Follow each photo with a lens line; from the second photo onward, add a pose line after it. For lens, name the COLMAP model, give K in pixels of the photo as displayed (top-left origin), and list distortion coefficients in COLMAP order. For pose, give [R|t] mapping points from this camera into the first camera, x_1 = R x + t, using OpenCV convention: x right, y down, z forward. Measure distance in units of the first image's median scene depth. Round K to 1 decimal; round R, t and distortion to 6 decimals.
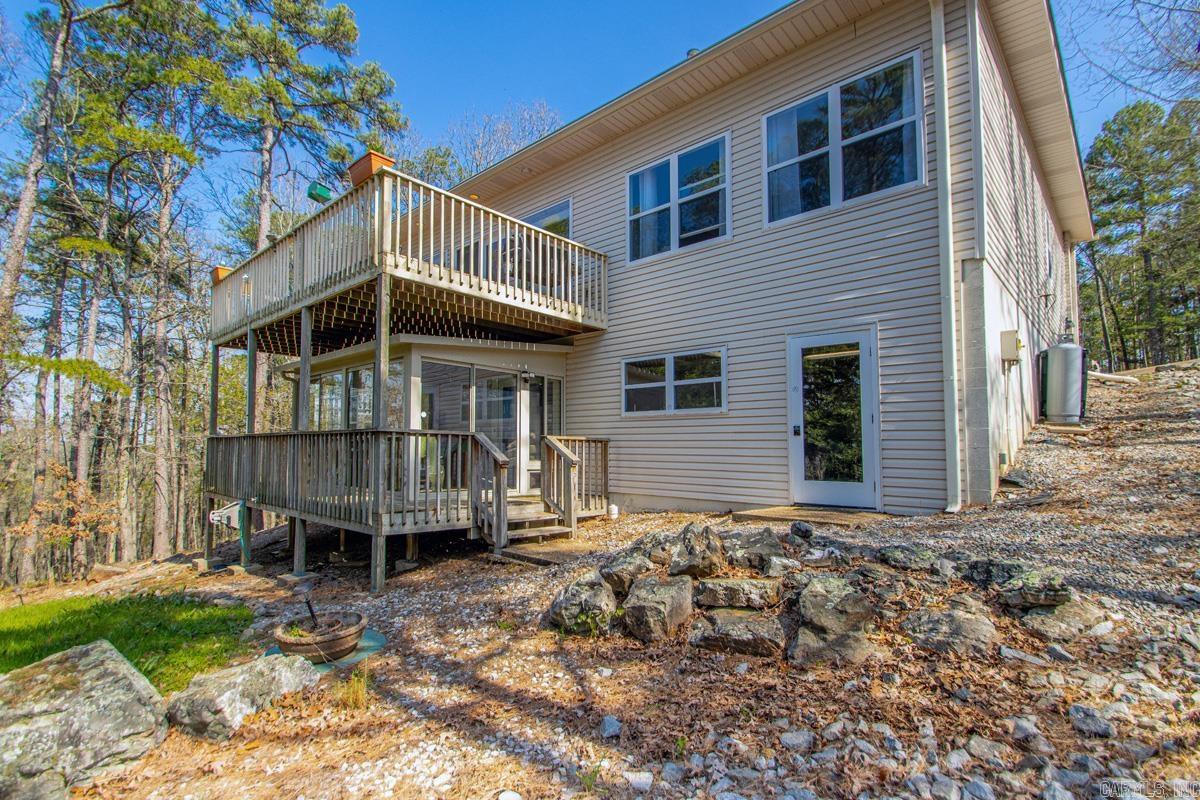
lens RADIAL K [[588.9, 0, 600.0], [0, 588.9, 400.0], [0, 0, 1]] dist [0.003071, -0.011592]
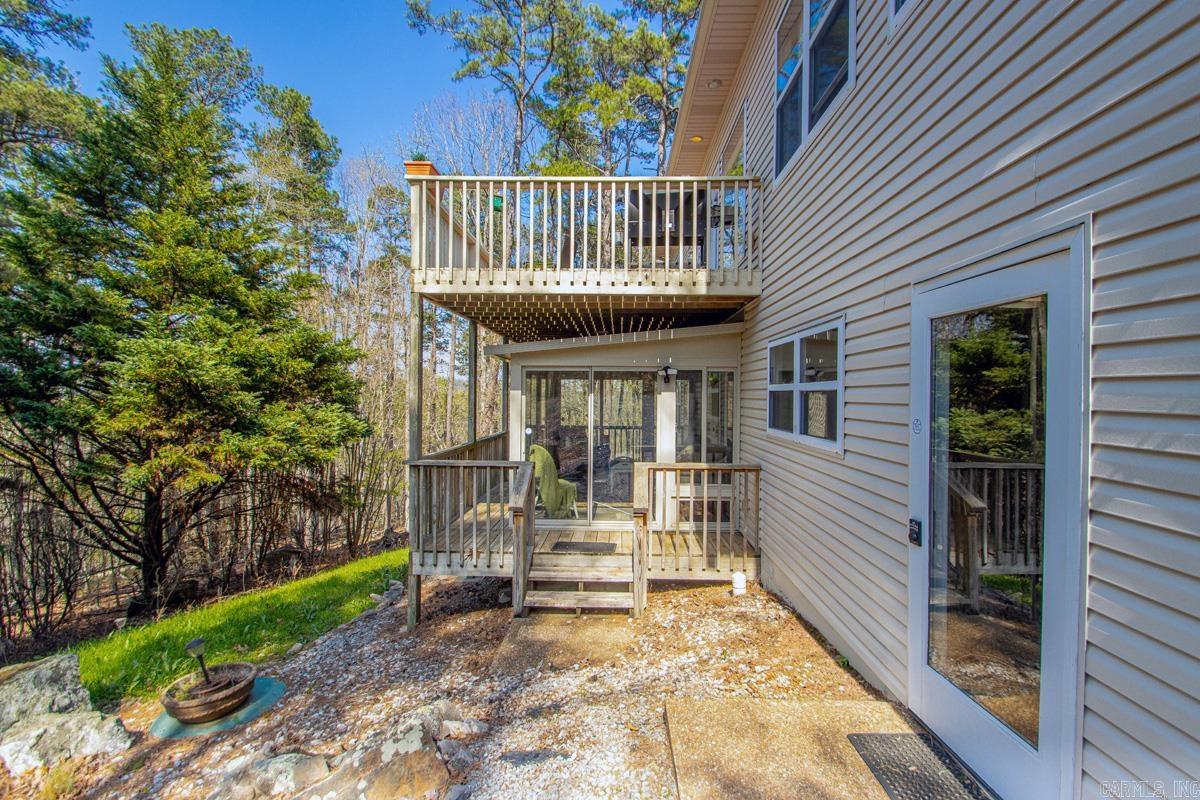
lens RADIAL K [[568.6, 0, 607.9], [0, 568.6, 408.1], [0, 0, 1]] dist [0.034898, -0.020625]
pose [[0.656210, 0.003362, -0.754571, 0.417727], [0.082873, 0.993620, 0.076497, -0.065851], [0.750014, -0.112732, 0.651744, 0.516231]]
